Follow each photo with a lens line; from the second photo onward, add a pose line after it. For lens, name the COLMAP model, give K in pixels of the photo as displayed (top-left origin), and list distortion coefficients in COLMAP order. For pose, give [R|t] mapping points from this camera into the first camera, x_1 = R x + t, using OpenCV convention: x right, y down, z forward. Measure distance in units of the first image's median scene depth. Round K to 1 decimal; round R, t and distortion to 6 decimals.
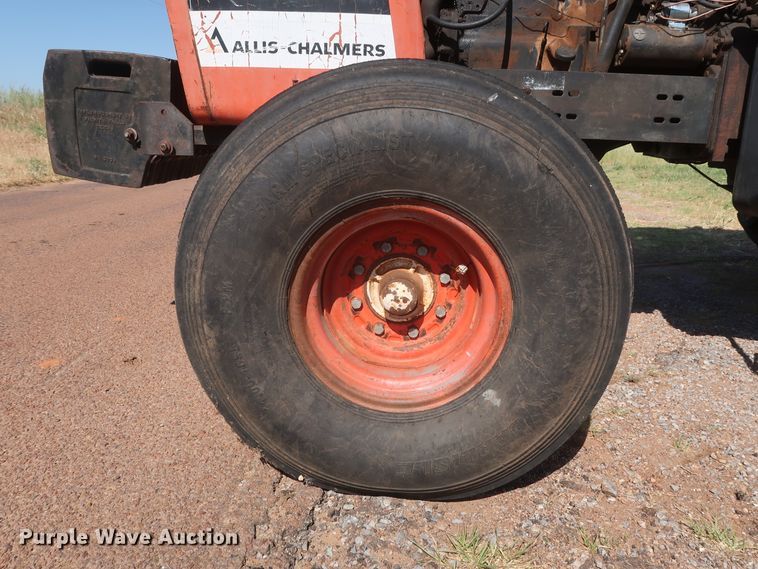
lens RADIAL K [[589.3, 0, 379.0], [0, 589.3, 284.5], [0, 0, 1]] dist [-0.025944, 0.012058]
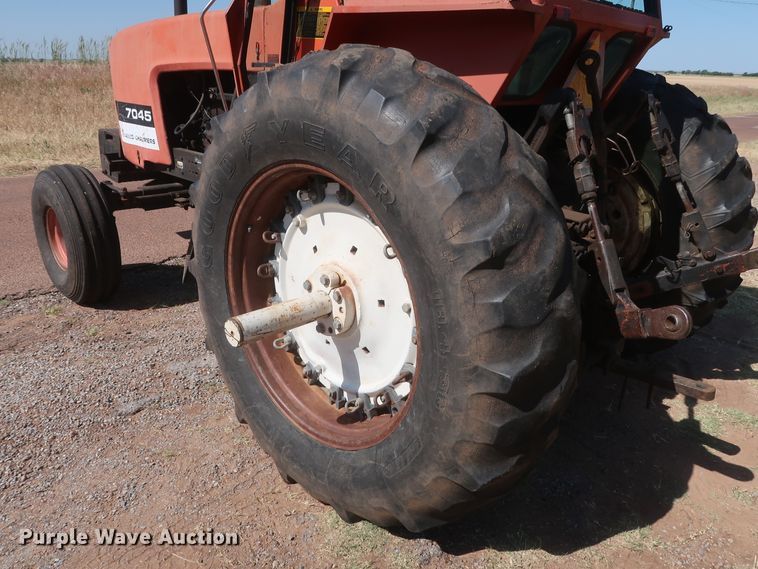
lens RADIAL K [[591.9, 0, 379.0], [0, 591.9, 284.5], [0, 0, 1]] dist [-0.024427, 0.001527]
pose [[0.736883, 0.239981, -0.631992, 3.448014], [-0.191418, 0.970679, 0.145401, -0.518635], [0.648354, 0.013831, 0.761213, -0.354403]]
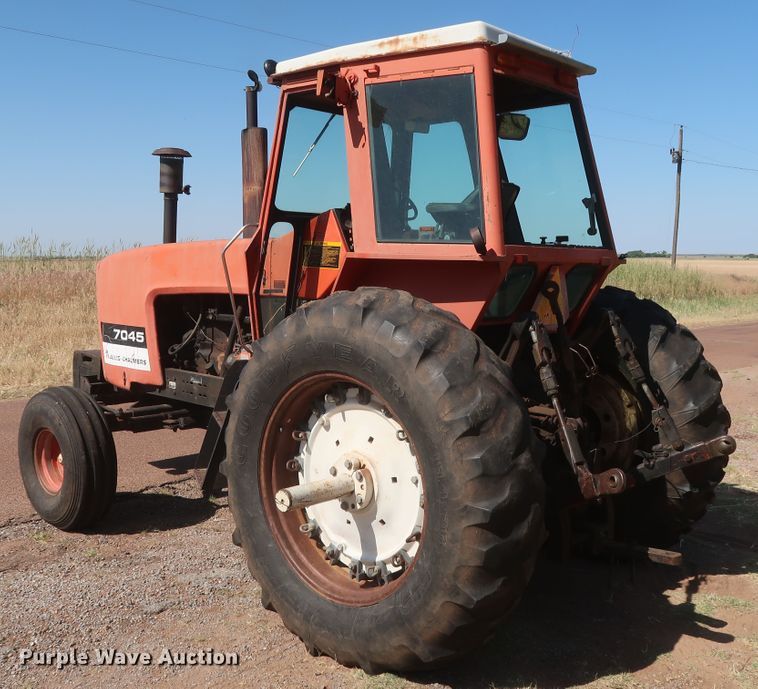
lens RADIAL K [[868.4, 0, 379.0], [0, 868.4, 344.5], [0, 0, 1]] dist [-0.018278, -0.008647]
pose [[0.757078, 0.054827, -0.651020, 4.352205], [-0.163875, 0.980552, -0.107992, -0.357765], [0.632438, 0.188444, 0.751339, -1.522324]]
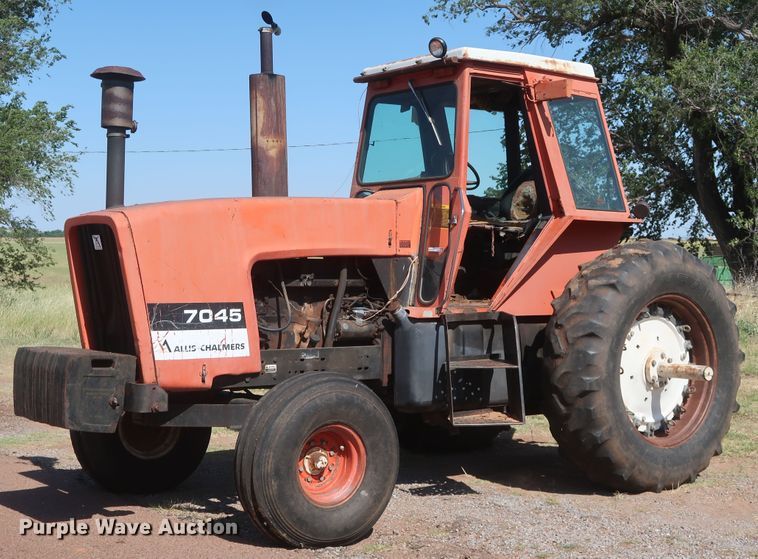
lens RADIAL K [[1213.4, 0, 379.0], [0, 1213.4, 279.5], [0, 0, 1]] dist [0.028518, -0.860029]
pose [[0.770492, -0.028367, 0.636819, -3.102298], [0.173308, 0.970701, -0.166446, 0.171425], [-0.613439, 0.238611, 0.752833, -3.271863]]
